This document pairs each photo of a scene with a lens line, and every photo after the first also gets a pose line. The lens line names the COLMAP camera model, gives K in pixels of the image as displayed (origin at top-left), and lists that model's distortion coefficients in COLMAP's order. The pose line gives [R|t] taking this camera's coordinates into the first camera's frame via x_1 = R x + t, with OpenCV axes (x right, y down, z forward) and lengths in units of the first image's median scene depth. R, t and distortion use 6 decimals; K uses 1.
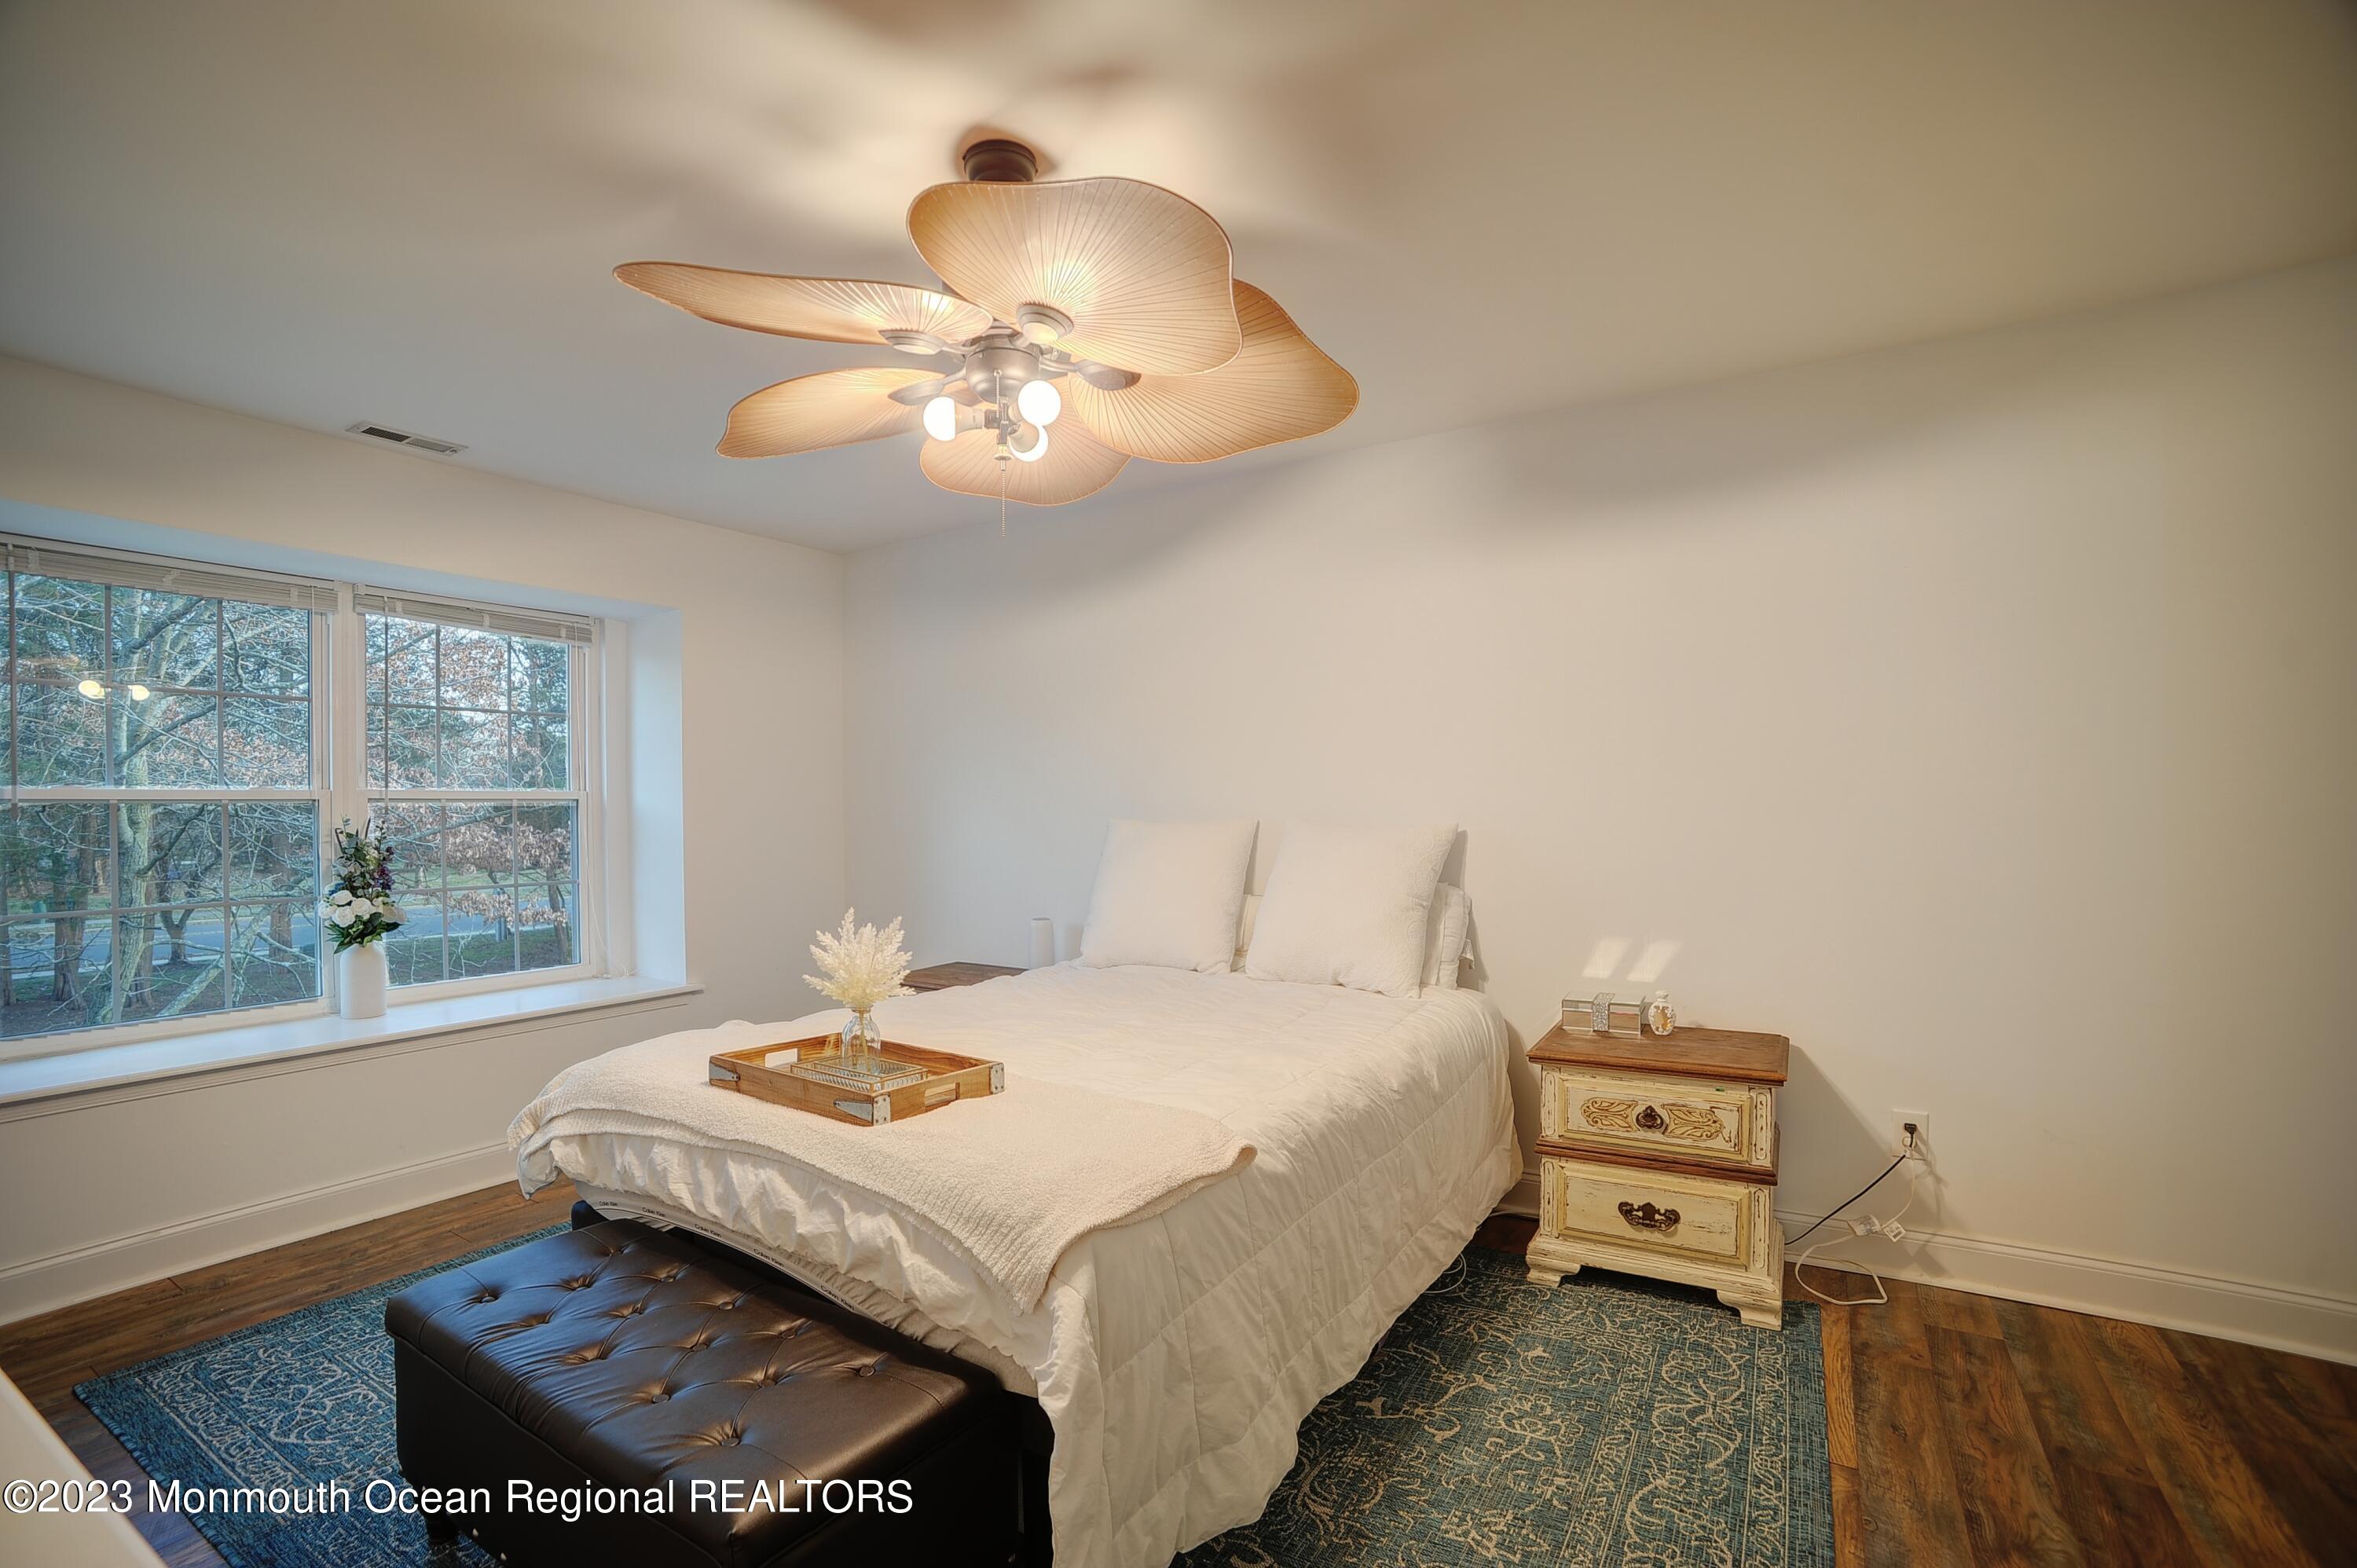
lens RADIAL K [[1040.1, 0, 1174.9], [0, 1040.1, 812.4], [0, 0, 1]] dist [-0.087340, 0.036431]
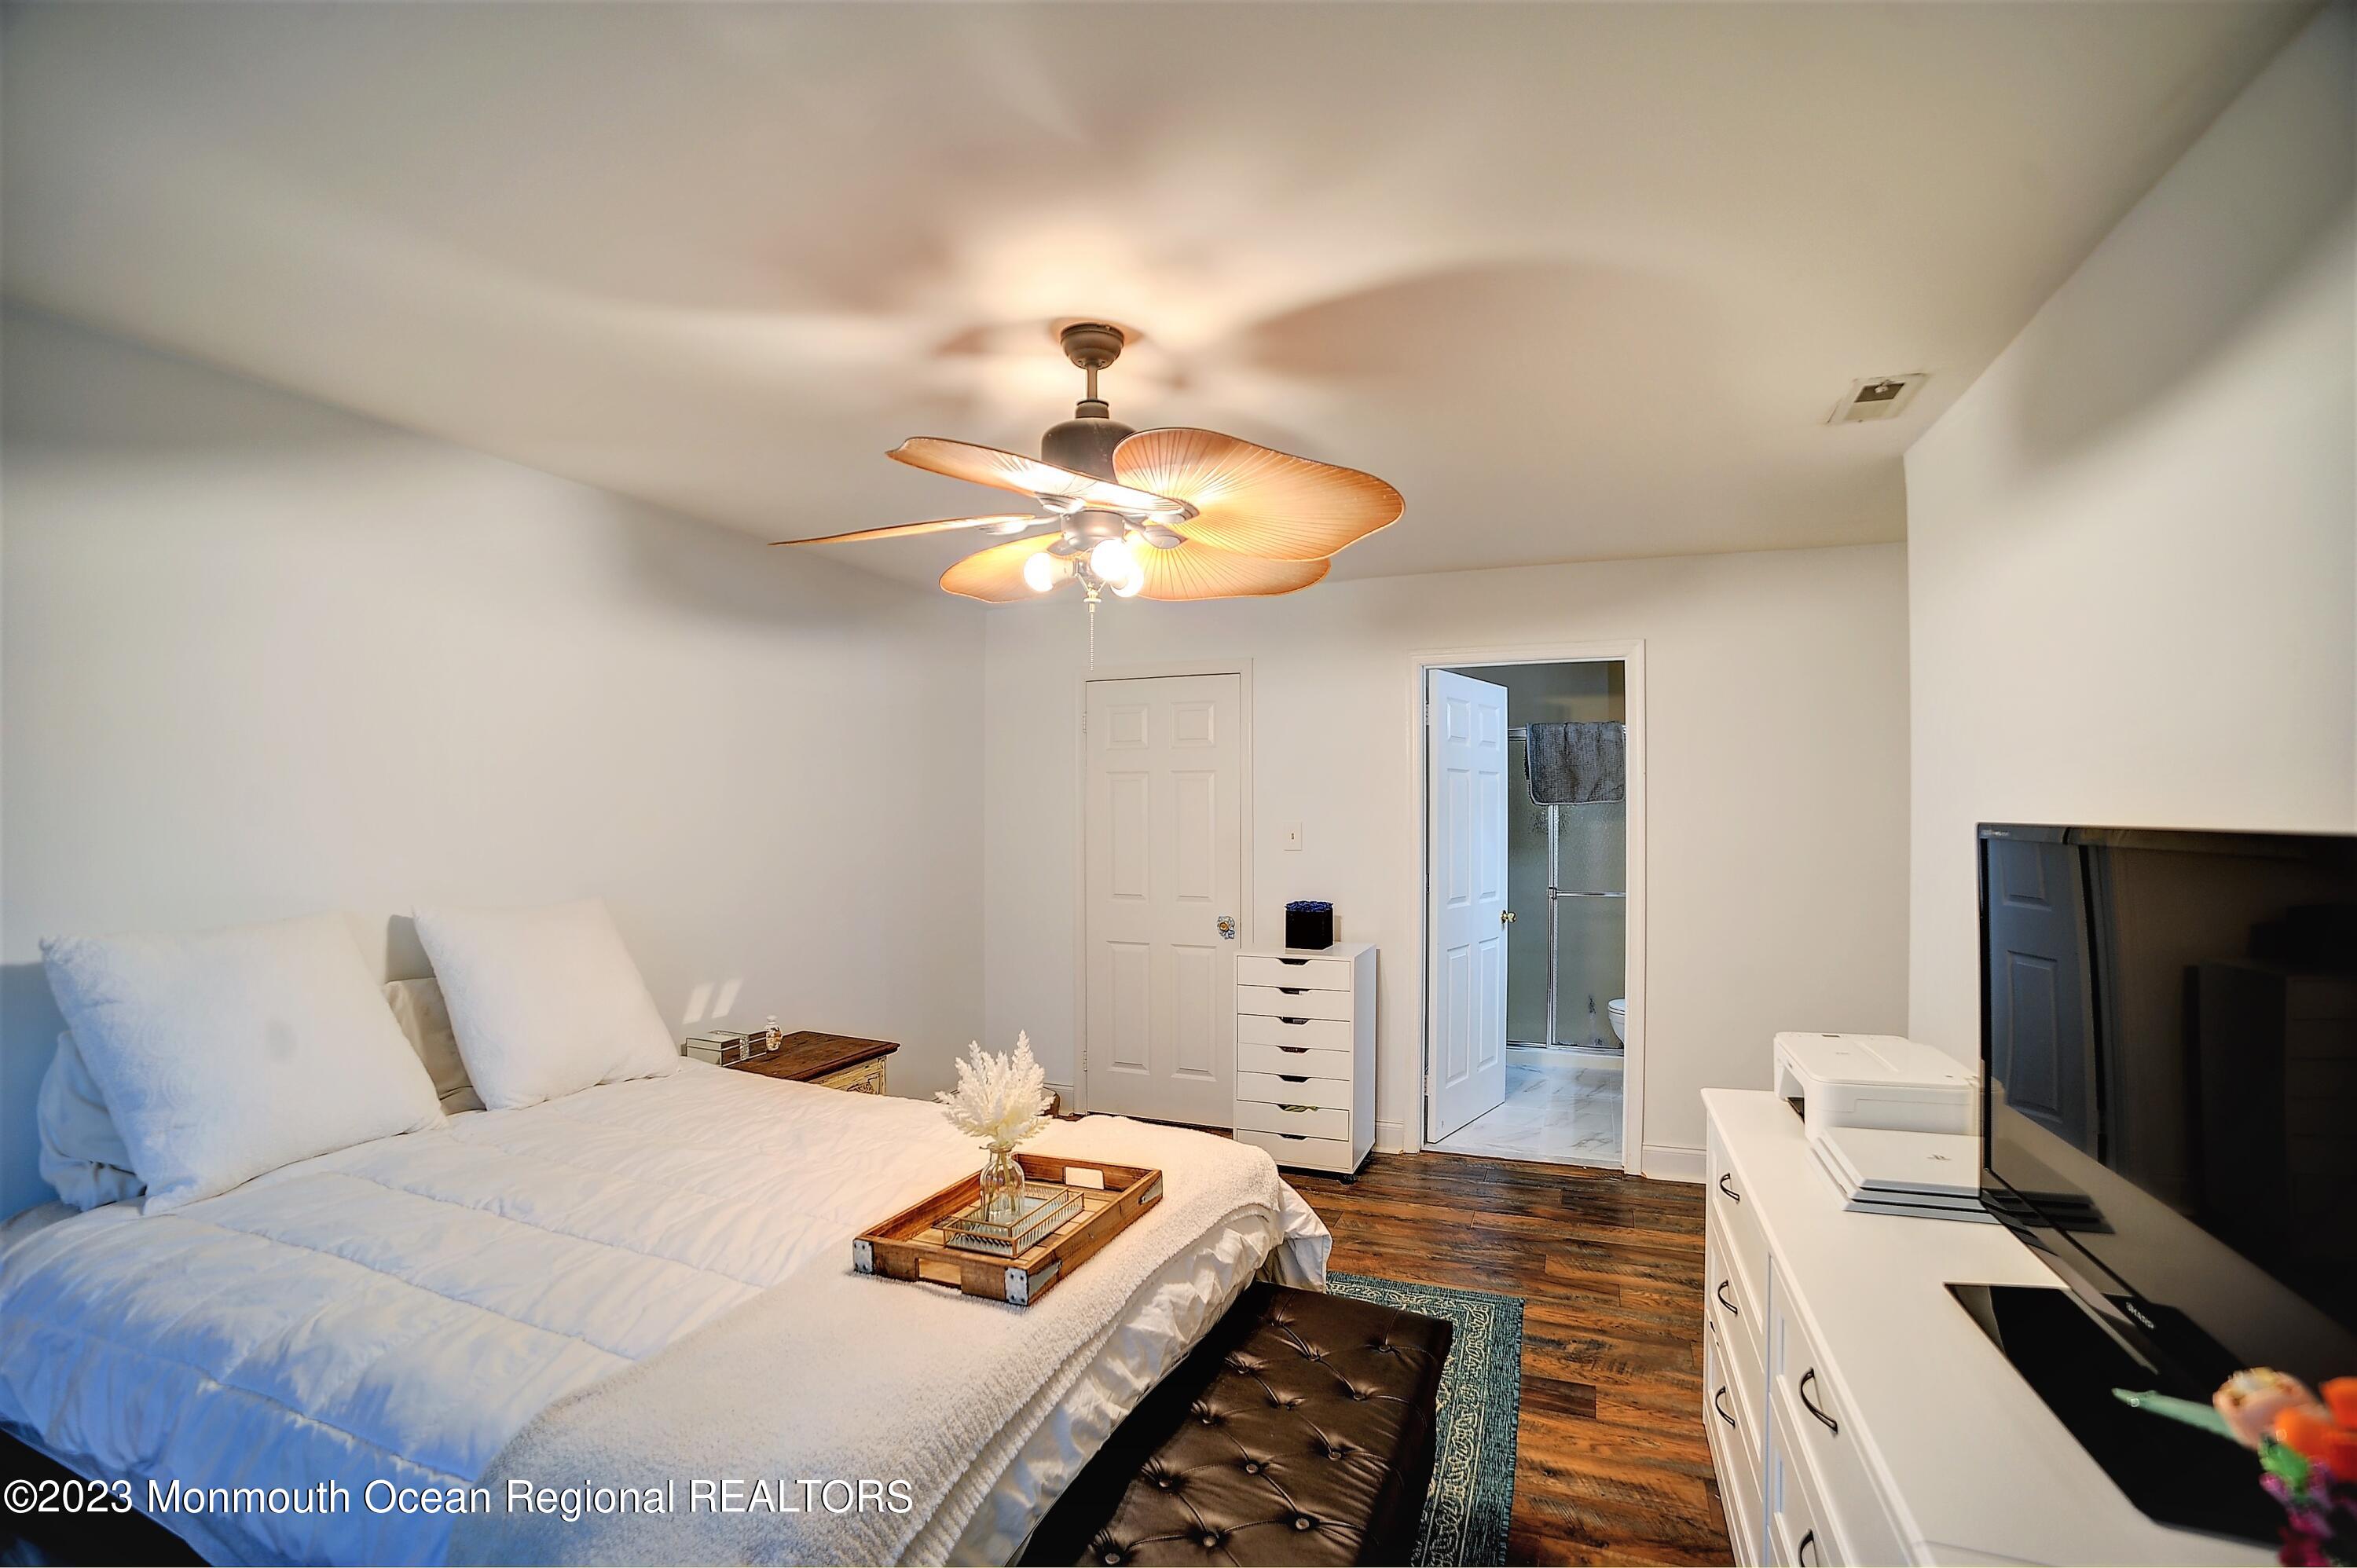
lens RADIAL K [[1040.1, 0, 1174.9], [0, 1040.1, 812.4], [0, 0, 1]] dist [-0.087340, 0.036431]
pose [[-0.183454, 0.011954, 0.982956, -1.117016], [0.005235, 0.999924, -0.011183, -0.079322], [-0.983014, 0.003095, -0.183503, 0.948992]]
